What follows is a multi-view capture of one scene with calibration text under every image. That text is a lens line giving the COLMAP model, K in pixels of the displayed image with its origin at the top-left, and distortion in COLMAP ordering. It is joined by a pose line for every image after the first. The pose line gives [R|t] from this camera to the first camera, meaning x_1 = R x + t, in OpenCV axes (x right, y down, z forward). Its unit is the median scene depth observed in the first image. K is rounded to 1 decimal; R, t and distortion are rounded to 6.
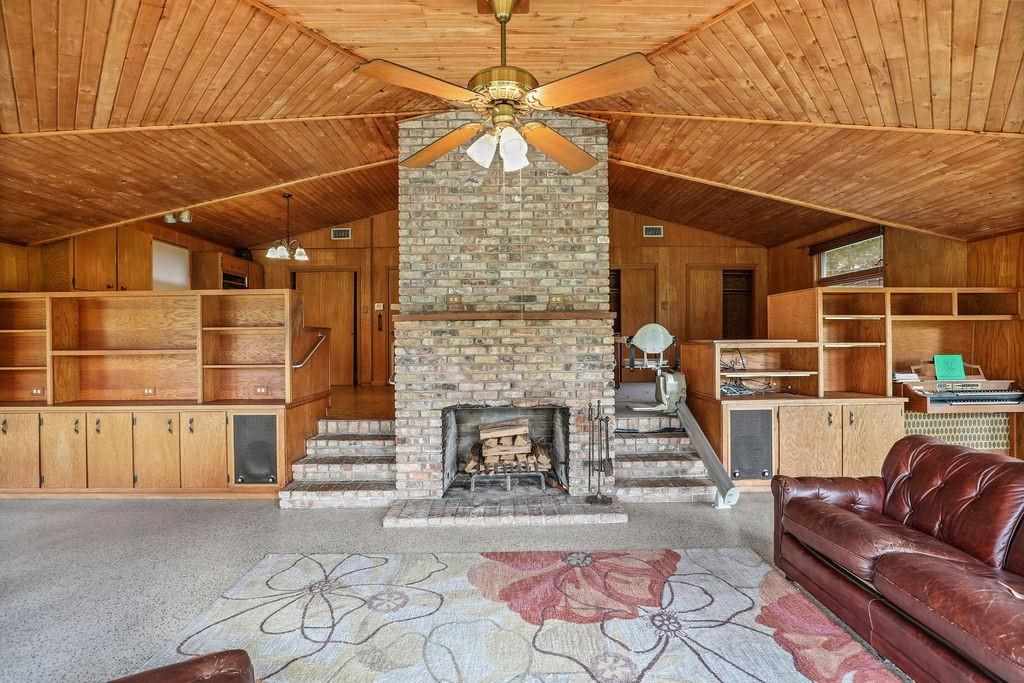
lens RADIAL K [[468.9, 0, 511.3], [0, 468.9, 338.4], [0, 0, 1]] dist [-0.021700, 0.000477]
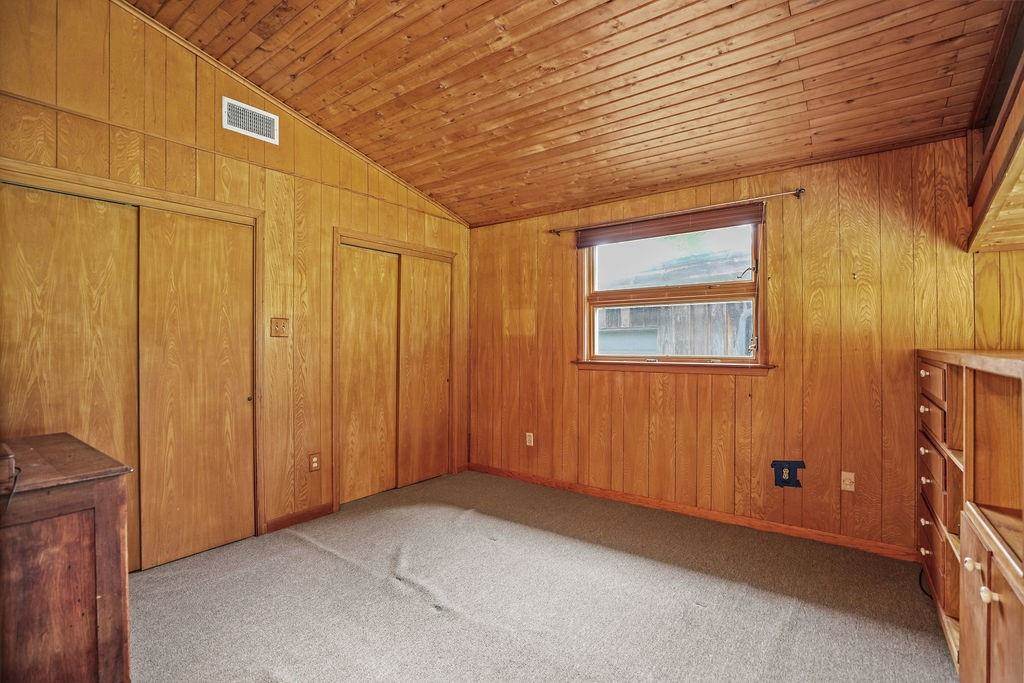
lens RADIAL K [[468.9, 0, 510.9], [0, 468.9, 342.7], [0, 0, 1]] dist [-0.021700, 0.000477]
pose [[0.603612, 0.001405, 0.797277, 0.140883], [0.002861, 0.999988, -0.003929, -0.056636], [-0.797273, 0.004653, 0.603601, 0.629563]]
